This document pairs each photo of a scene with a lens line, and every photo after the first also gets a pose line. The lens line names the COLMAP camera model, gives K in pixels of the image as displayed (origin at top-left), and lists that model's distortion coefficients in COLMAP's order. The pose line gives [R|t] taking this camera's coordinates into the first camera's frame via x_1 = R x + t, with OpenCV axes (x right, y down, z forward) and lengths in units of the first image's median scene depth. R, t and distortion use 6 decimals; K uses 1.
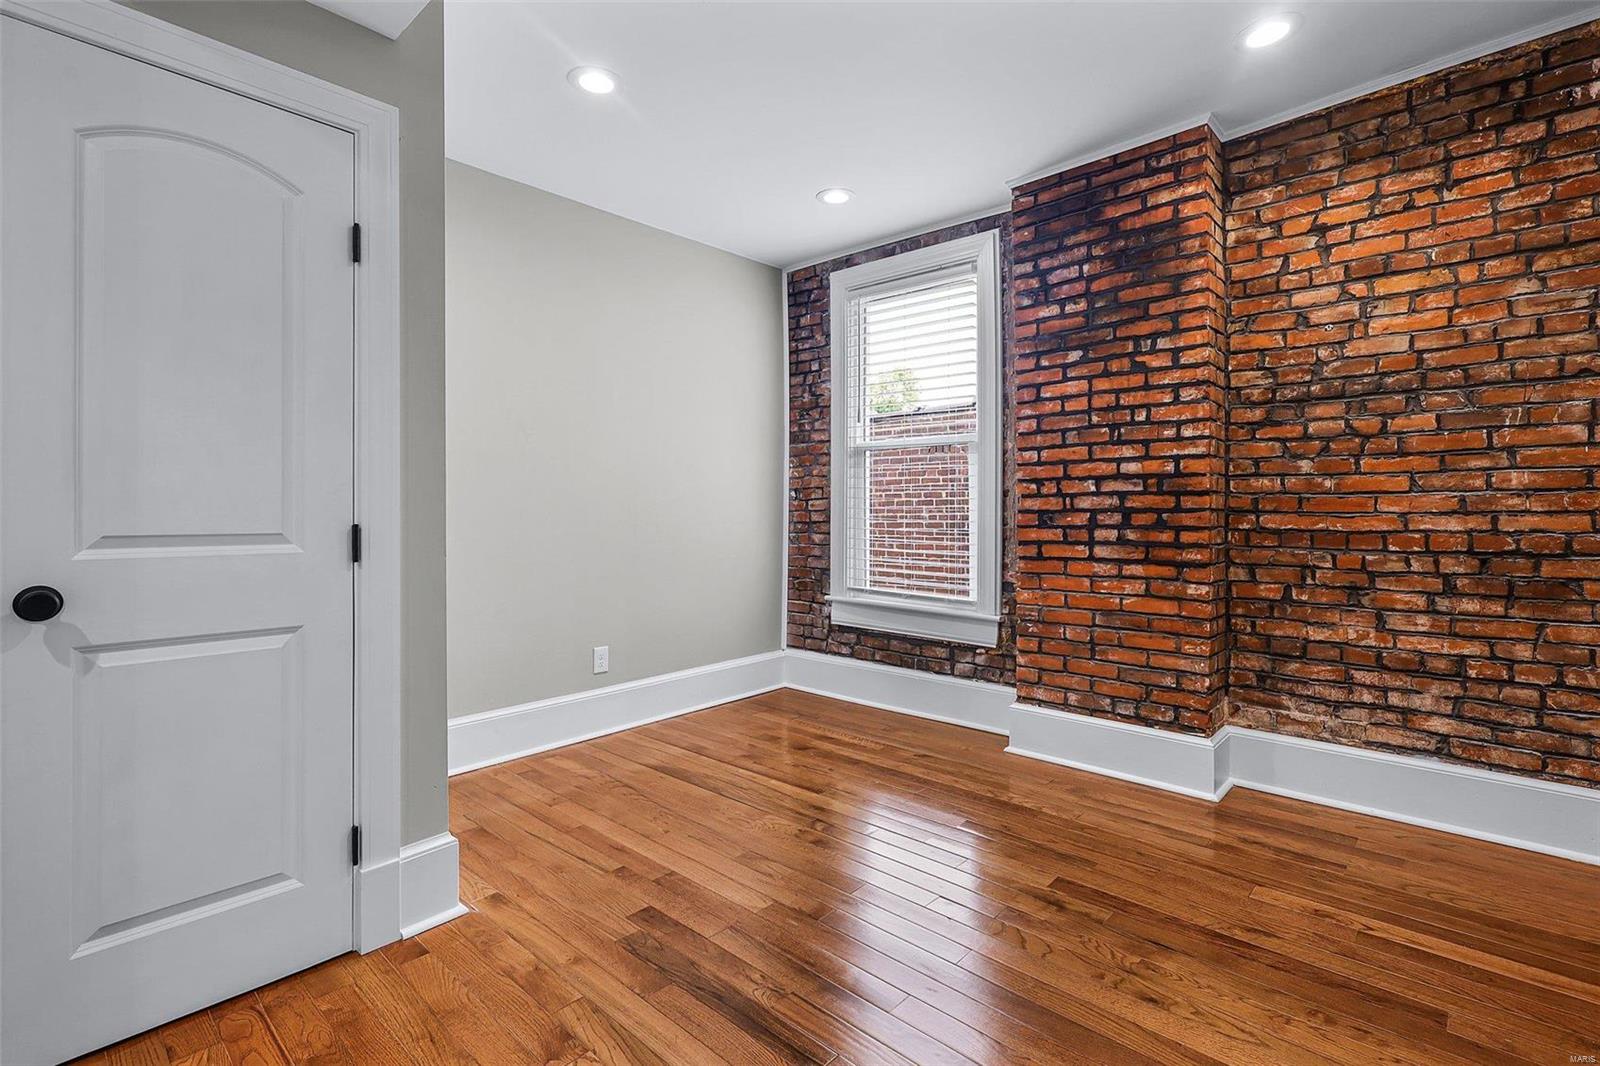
lens RADIAL K [[751.1, 0, 799.4], [0, 751.1, 514.4], [0, 0, 1]] dist [-0.001084, 0.000348]
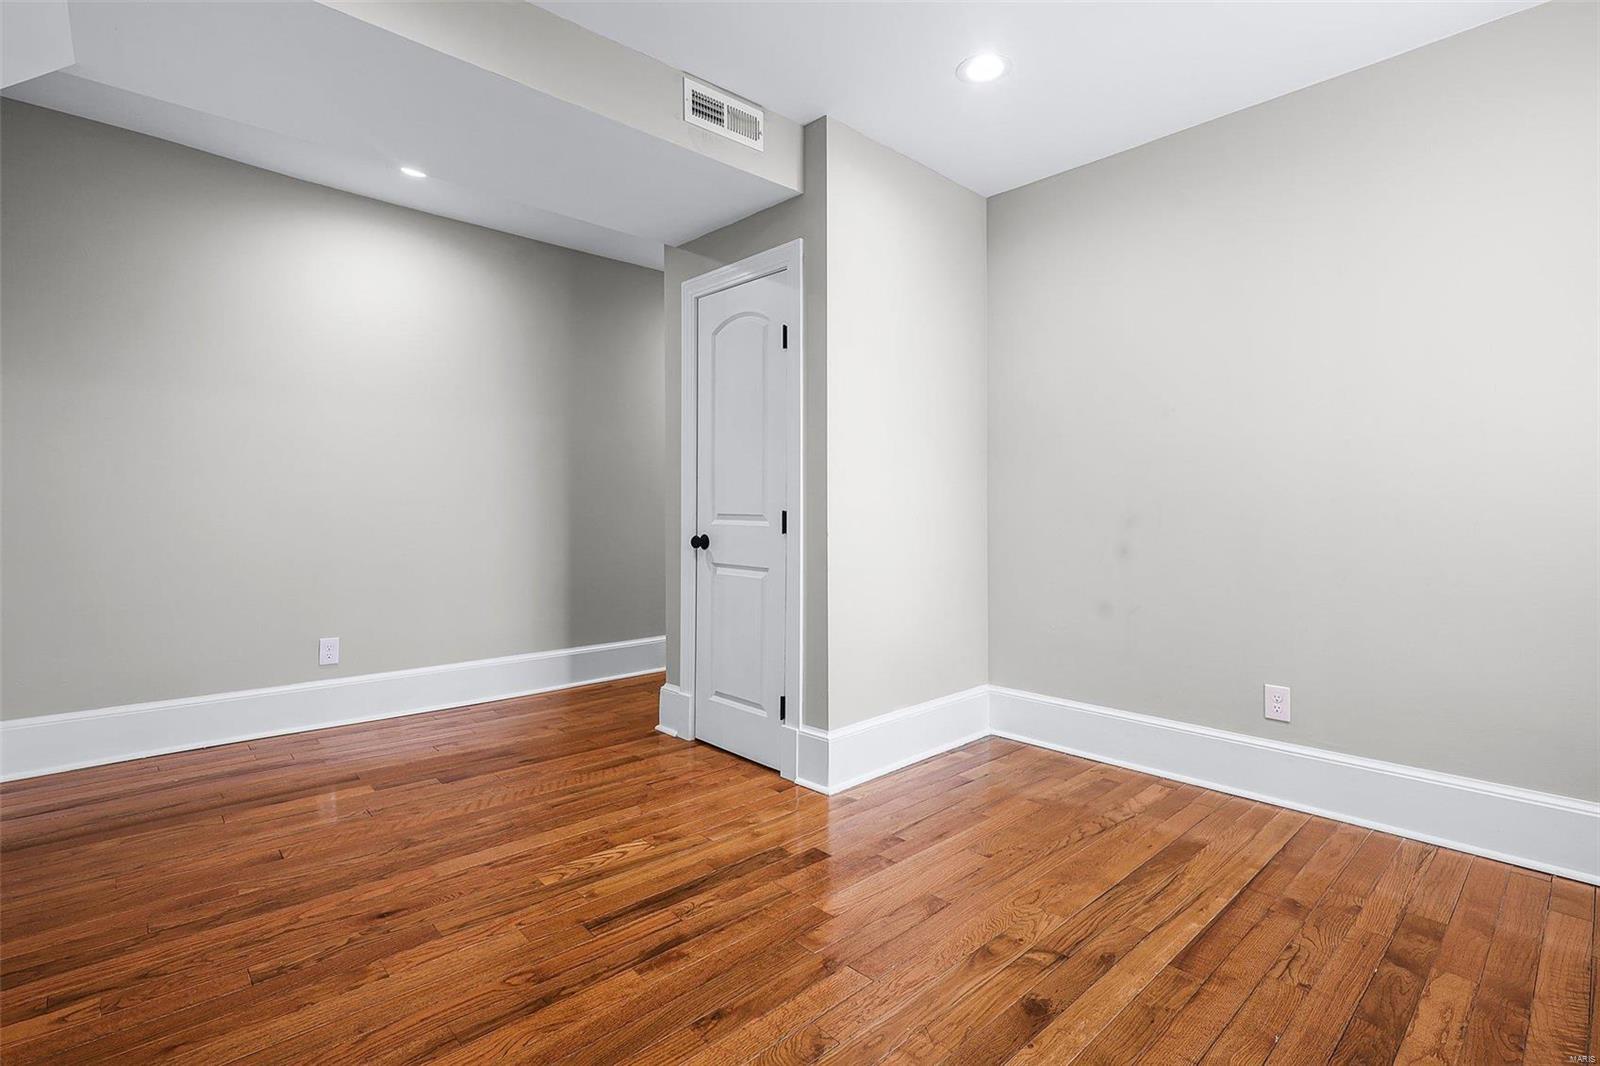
lens RADIAL K [[751.1, 0, 799.4], [0, 751.1, 514.4], [0, 0, 1]] dist [-0.001084, 0.000348]
pose [[-0.083719, 0.009226, -0.996447, 0.650747], [-0.007318, 0.999924, 0.009873, 0.003953], [0.996463, 0.008119, -0.083645, 0.746646]]
